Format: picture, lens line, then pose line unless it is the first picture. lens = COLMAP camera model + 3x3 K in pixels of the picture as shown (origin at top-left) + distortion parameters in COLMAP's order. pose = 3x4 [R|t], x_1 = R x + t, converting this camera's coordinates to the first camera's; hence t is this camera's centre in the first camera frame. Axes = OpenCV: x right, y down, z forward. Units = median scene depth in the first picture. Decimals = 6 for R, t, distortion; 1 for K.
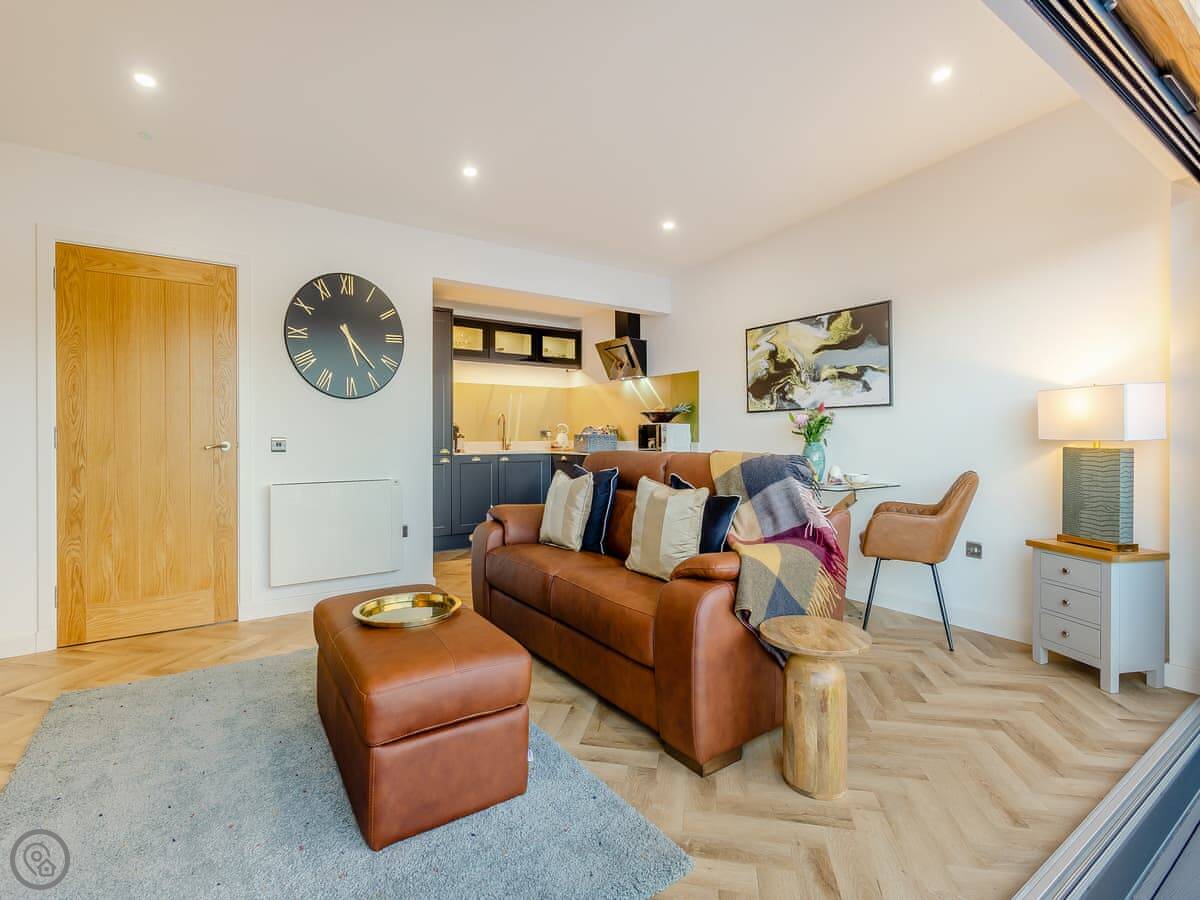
lens RADIAL K [[568.3, 0, 585.7], [0, 568.3, 438.0], [0, 0, 1]] dist [-0.001382, 0.004639]
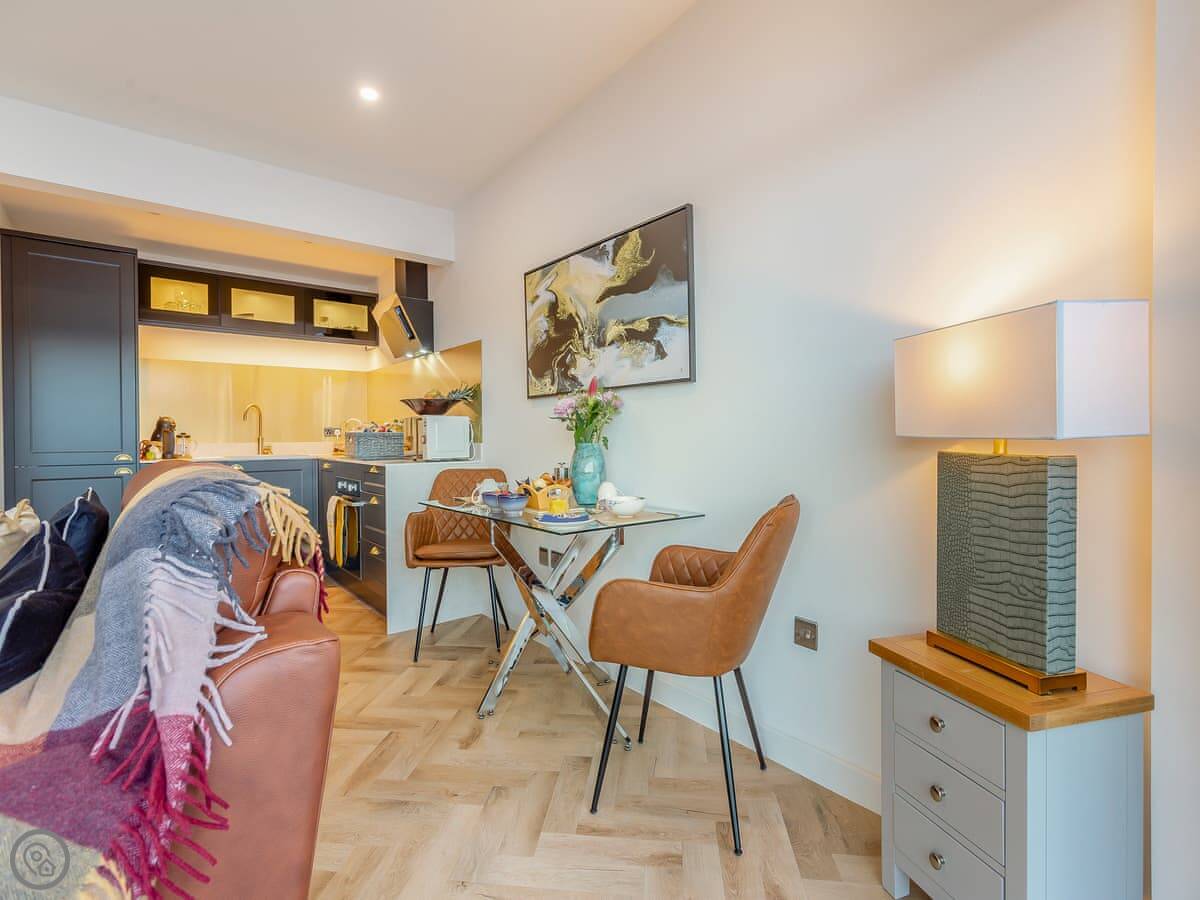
lens RADIAL K [[571.9, 0, 590.0], [0, 571.9, 443.3], [0, 0, 1]] dist [0.002638, 0.000855]
pose [[0.996290, -0.004735, 0.085933, 0.348161], [0.003885, 0.999942, 0.010053, 0.001909], [-0.085976, -0.009681, 0.996250, 0.374741]]
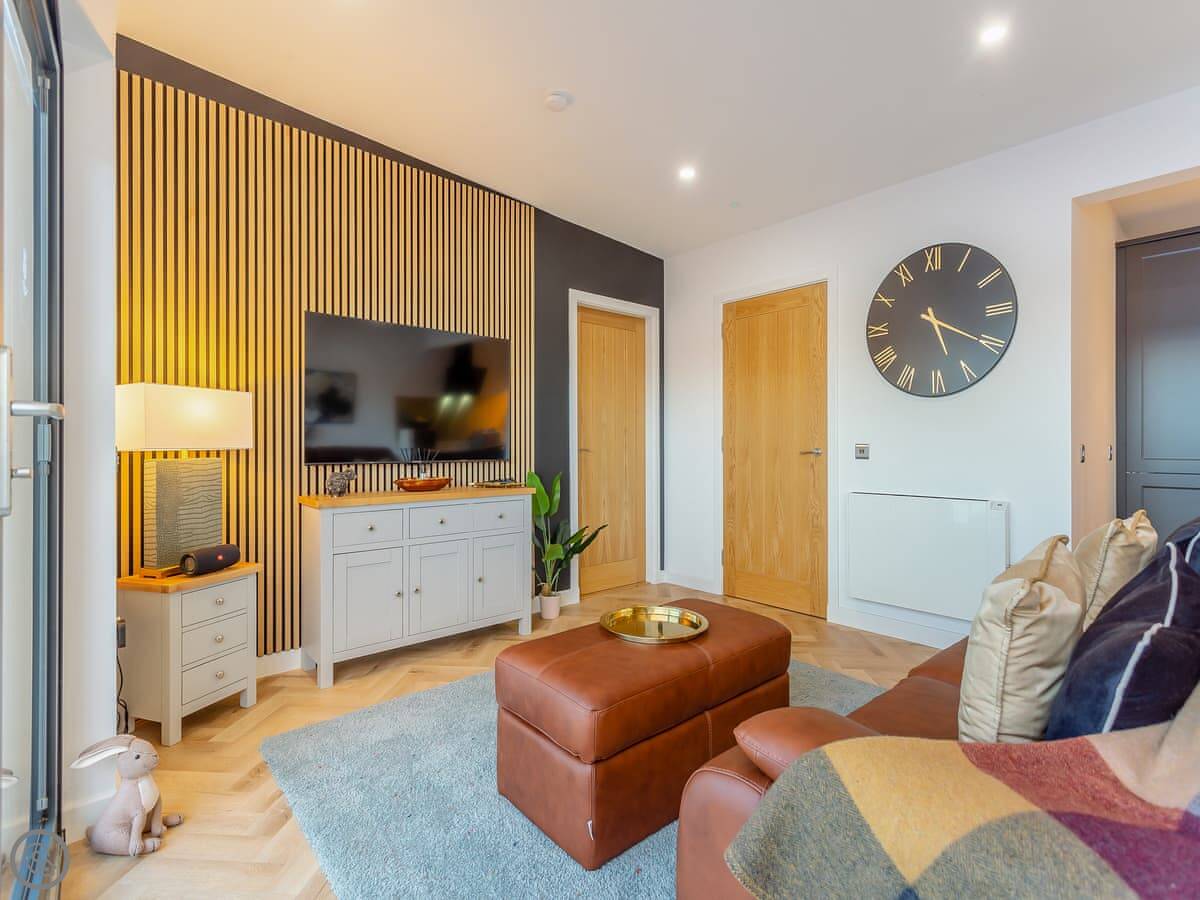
lens RADIAL K [[571.9, 0, 609.0], [0, 571.9, 441.8], [0, 0, 1]] dist [0.002638, 0.000855]
pose [[0.138814, -0.002945, -0.990314, 0.320196], [-0.001144, 0.999994, -0.003134, -0.001124], [0.990318, 0.001568, 0.138810, 0.400430]]
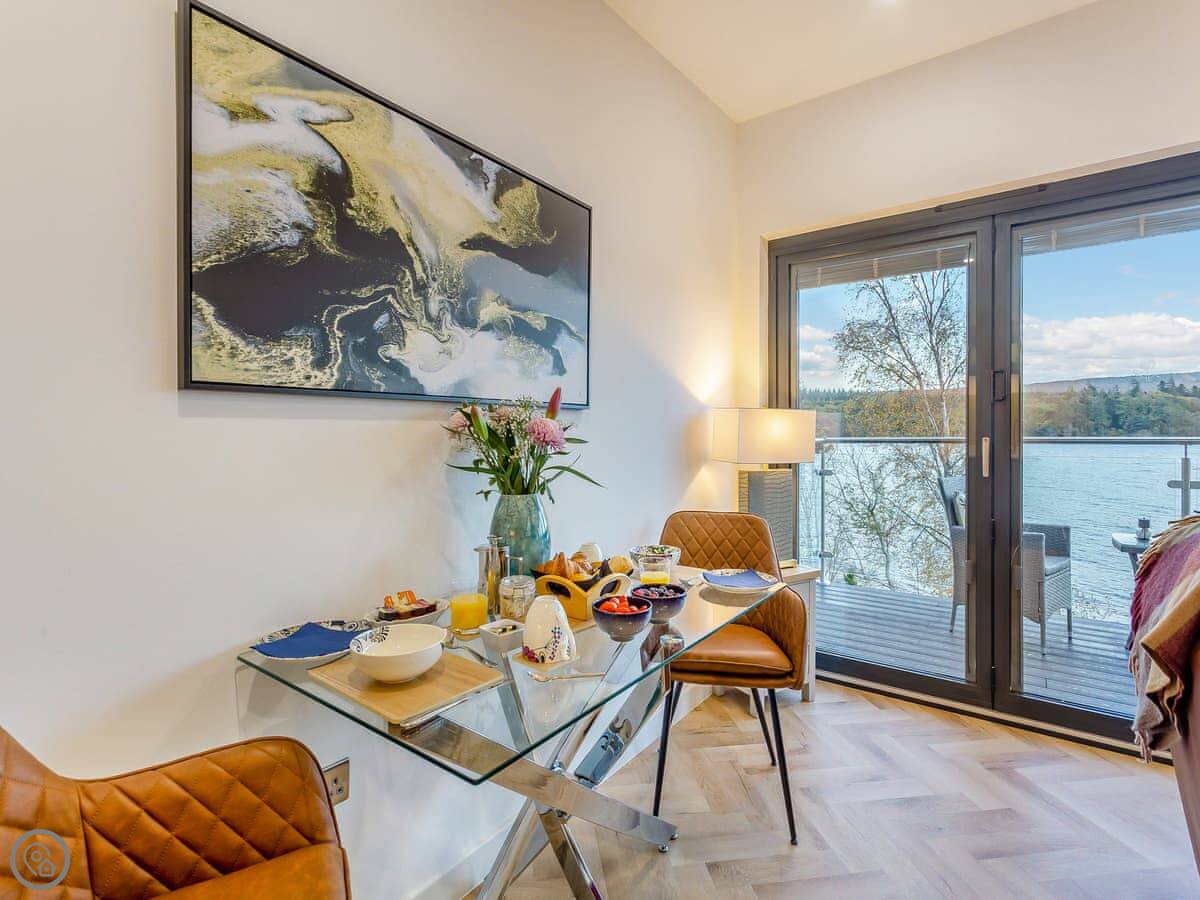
lens RADIAL K [[571.9, 0, 597.9], [0, 571.9, 439.1], [0, 0, 1]] dist [0.002638, 0.000855]
pose [[-0.336179, -0.006283, 0.941777, 0.030309], [0.002559, 0.999968, 0.007585, -0.030237], [-0.941795, 0.004960, -0.336152, 1.076280]]
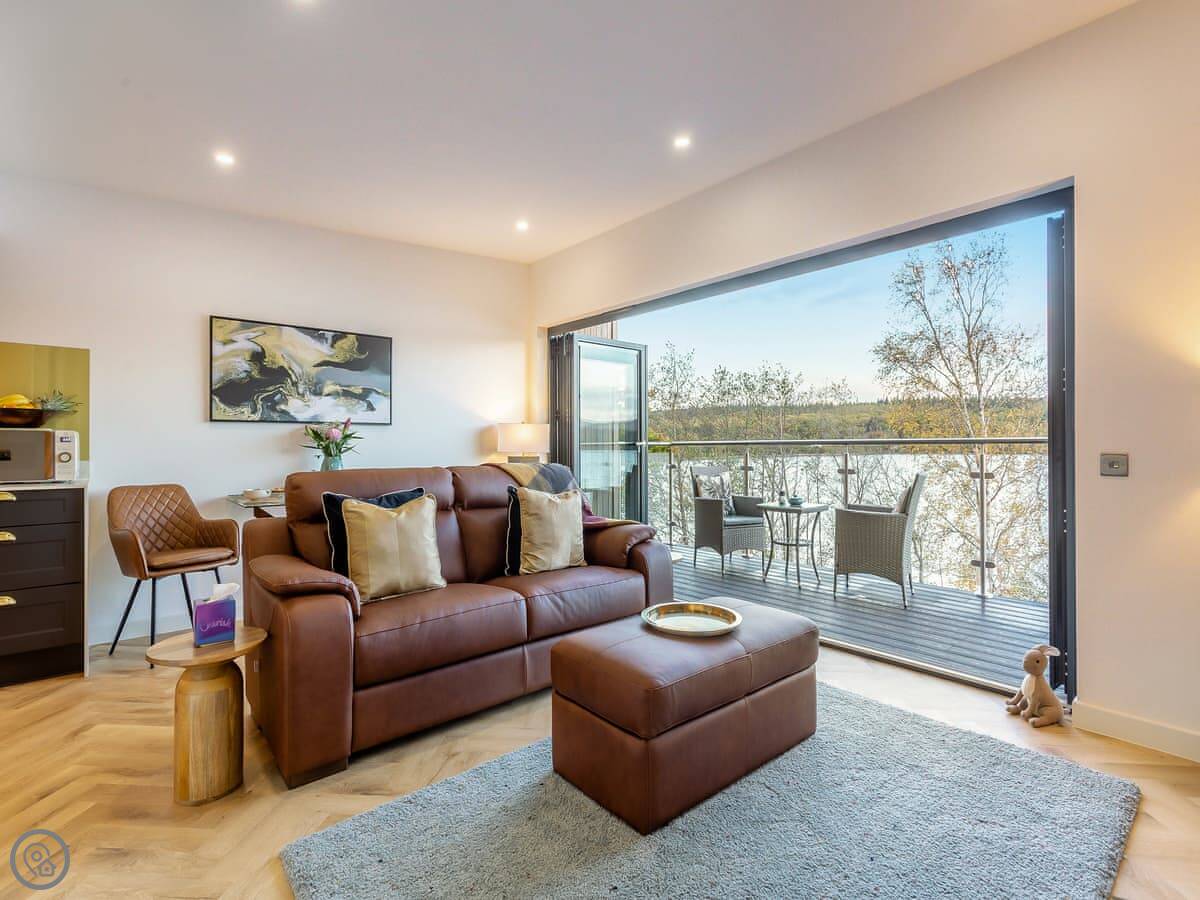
lens RADIAL K [[571.9, 0, 605.3], [0, 571.9, 447.2], [0, 0, 1]] dist [0.002638, 0.000855]
pose [[-0.133439, 0.000255, 0.991057, -0.671736], [0.002739, 0.999996, 0.000111, -0.008068], [-0.991053, 0.002729, -0.133439, 0.654171]]
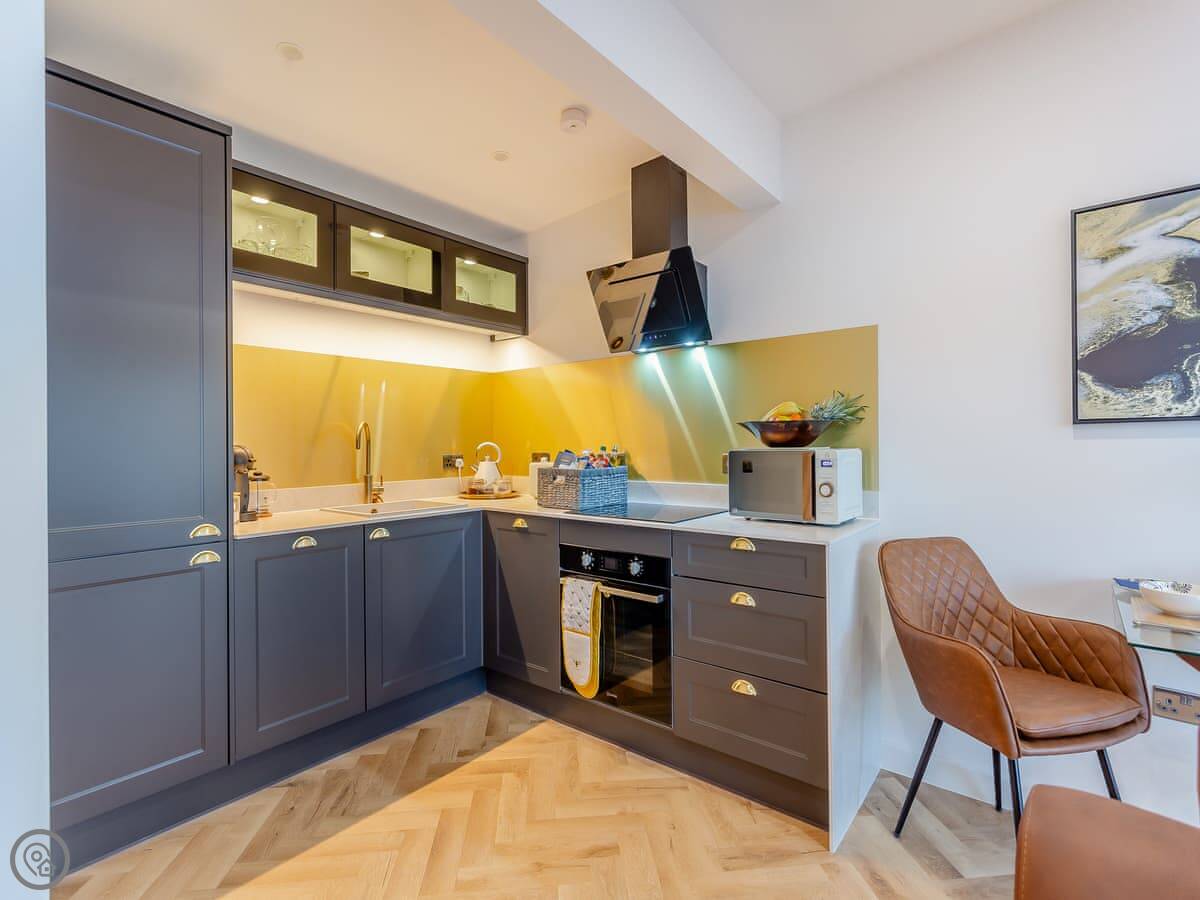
lens RADIAL K [[571.9, 0, 588.9], [0, 571.9, 442.9], [0, 0, 1]] dist [0.002638, 0.000855]
pose [[0.955705, -0.006864, 0.294246, -0.177743], [0.008093, 0.999963, -0.002959, -0.037875], [-0.294215, 0.005209, 0.955725, 0.837040]]
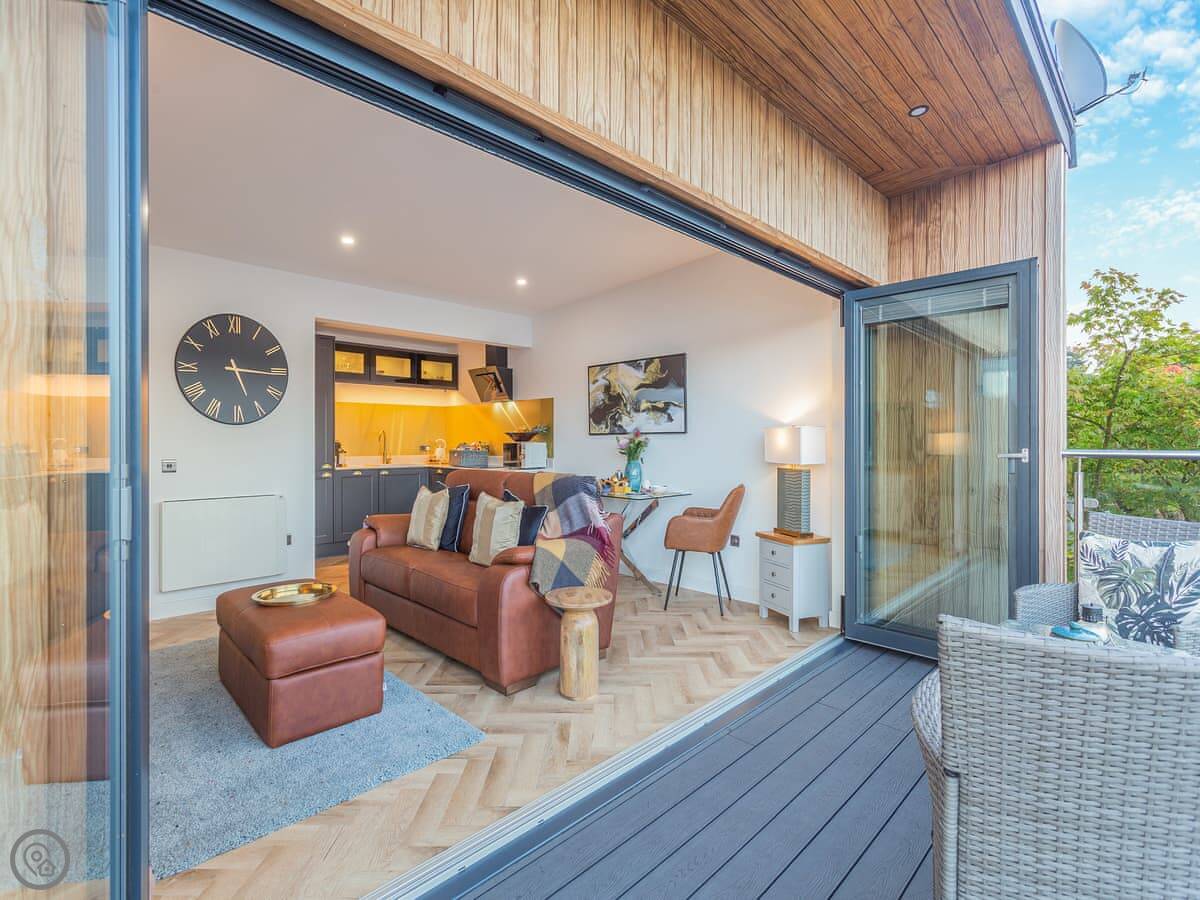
lens RADIAL K [[571.9, 0, 582.7], [0, 571.9, 442.8], [0, 0, 1]] dist [0.002638, 0.000855]
pose [[0.984948, 0.000960, 0.172848, 0.067120], [-0.001272, 0.999998, 0.001696, -0.034158], [-0.172846, -0.001891, 0.984947, -0.244098]]
